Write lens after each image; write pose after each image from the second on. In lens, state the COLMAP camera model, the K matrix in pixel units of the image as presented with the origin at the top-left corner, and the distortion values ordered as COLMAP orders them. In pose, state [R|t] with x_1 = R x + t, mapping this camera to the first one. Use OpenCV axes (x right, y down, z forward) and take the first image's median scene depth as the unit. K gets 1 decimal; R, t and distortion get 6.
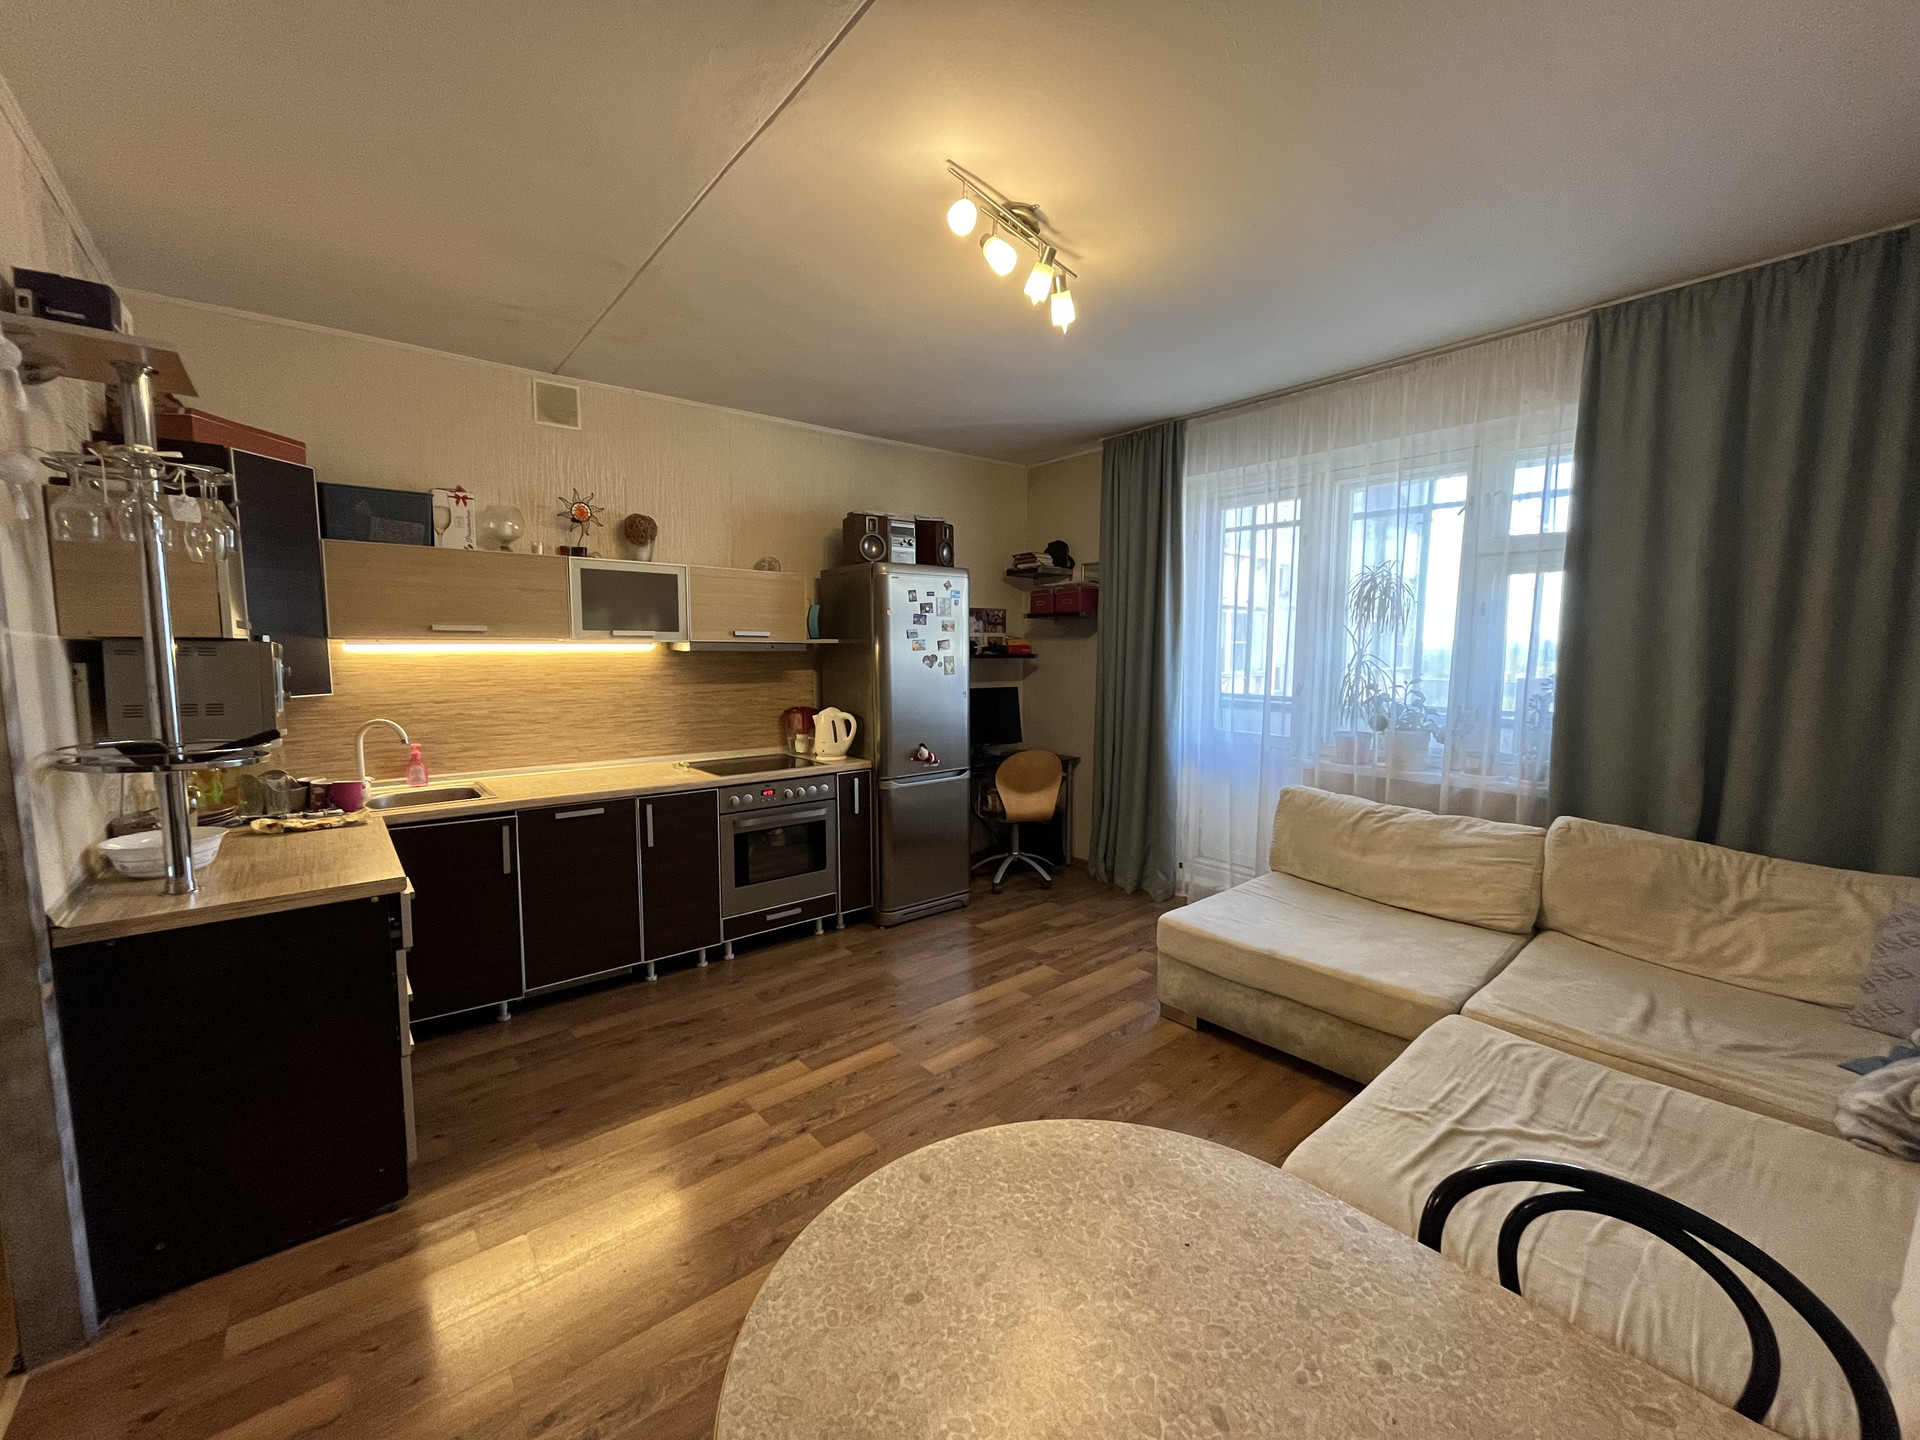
lens RADIAL K [[765.9, 0, 960.0], [0, 765.9, 720.0], [0, 0, 1]] dist [-0.000608, -0.002327]
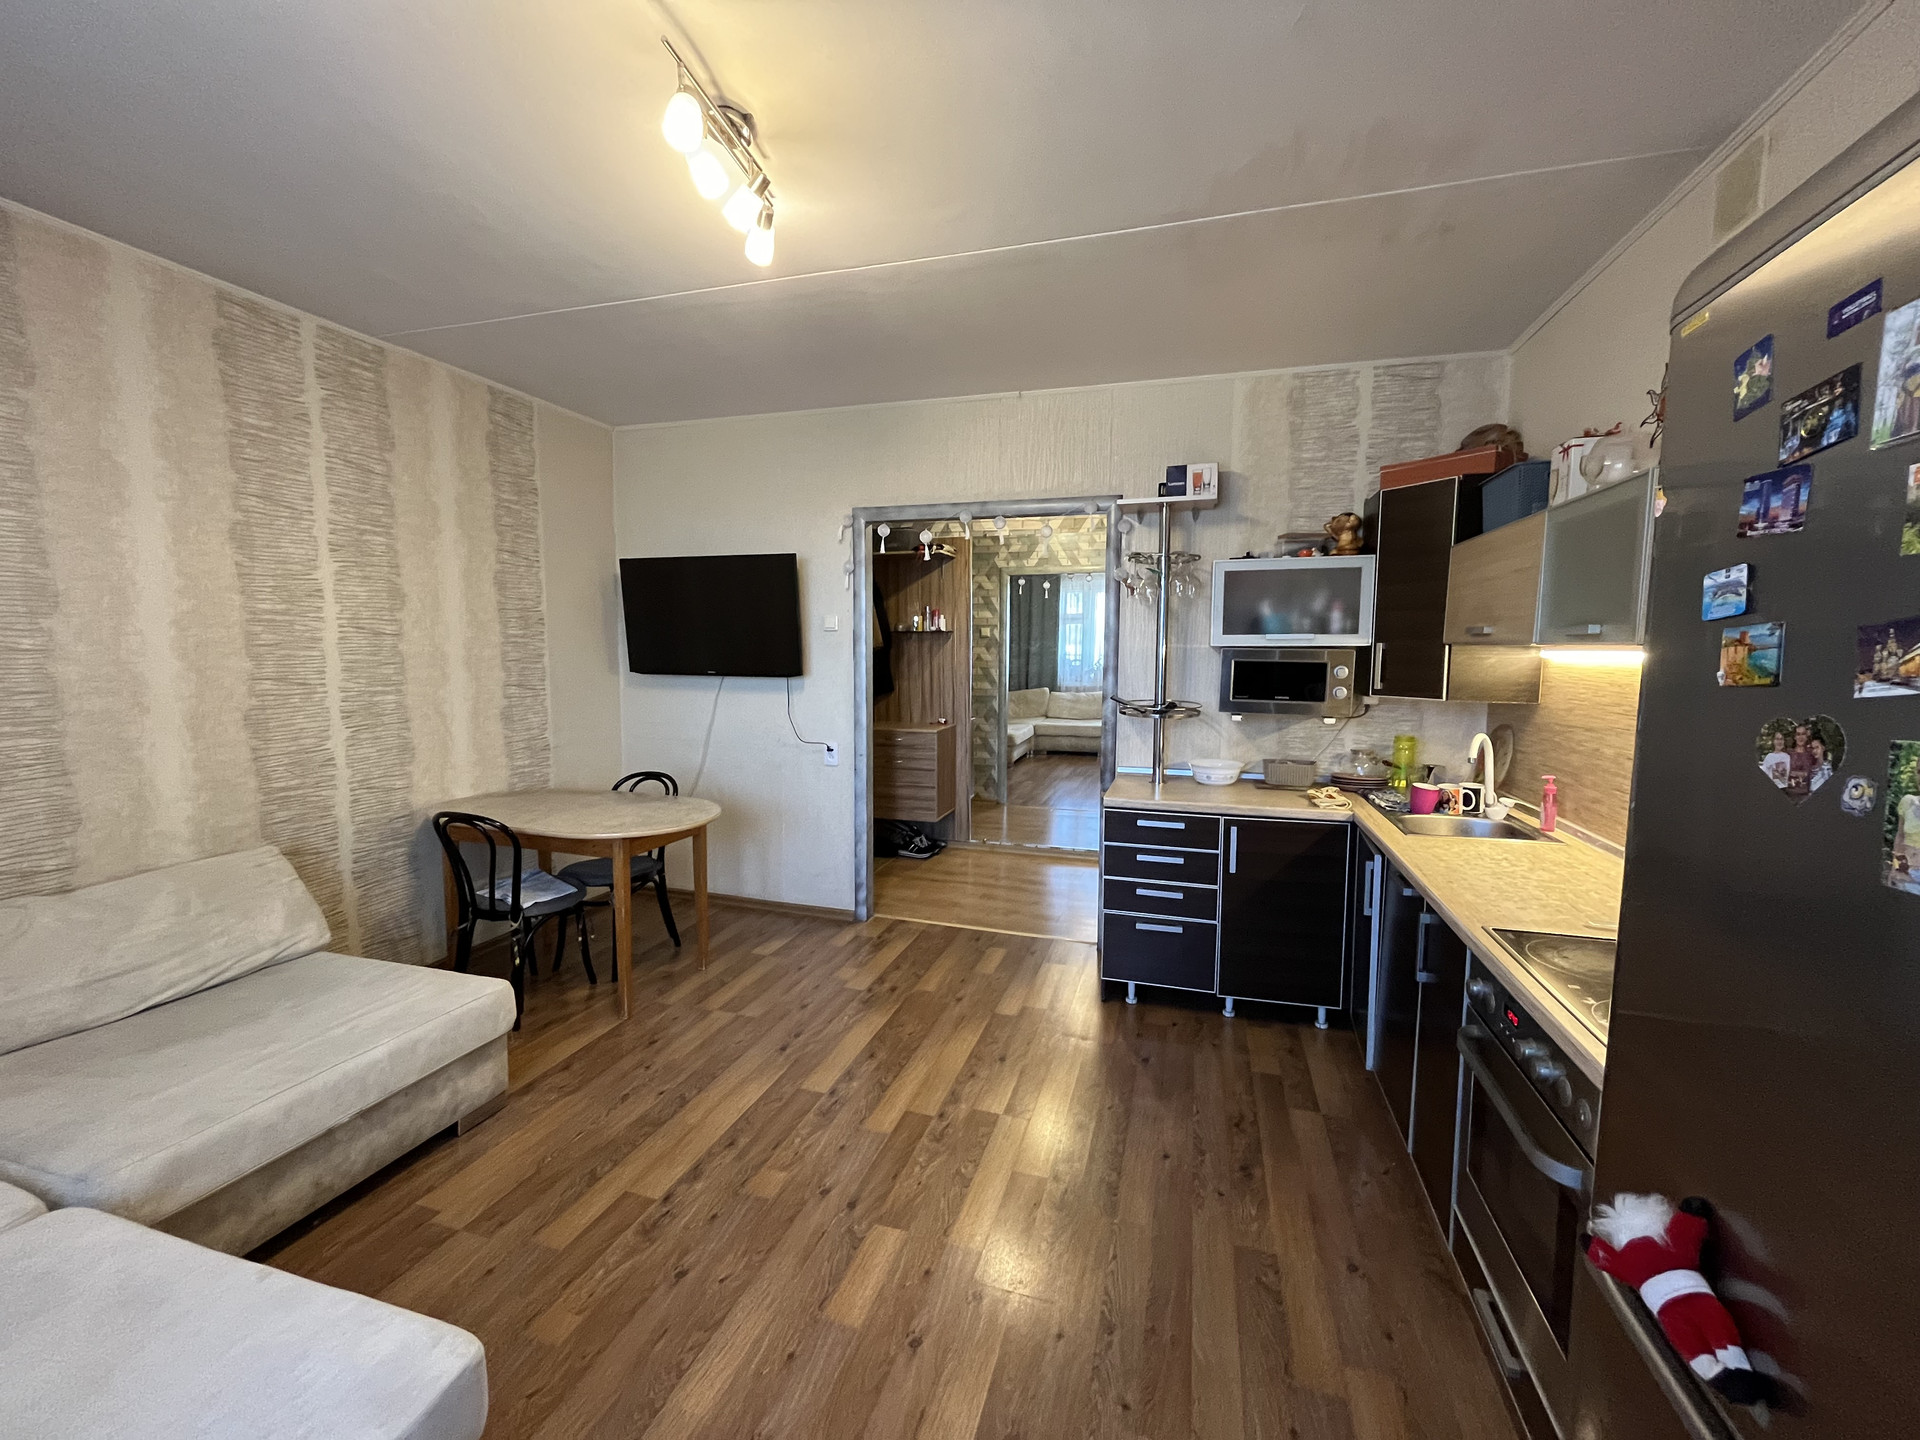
lens RADIAL K [[765.9, 0, 960.0], [0, 765.9, 720.0], [0, 0, 1]] dist [-0.000608, -0.002327]
pose [[-0.839401, 0.061606, -0.540009, 0.277631], [-0.043809, 0.982653, 0.180202, -0.171840], [0.541743, 0.174919, -0.822142, 1.596232]]
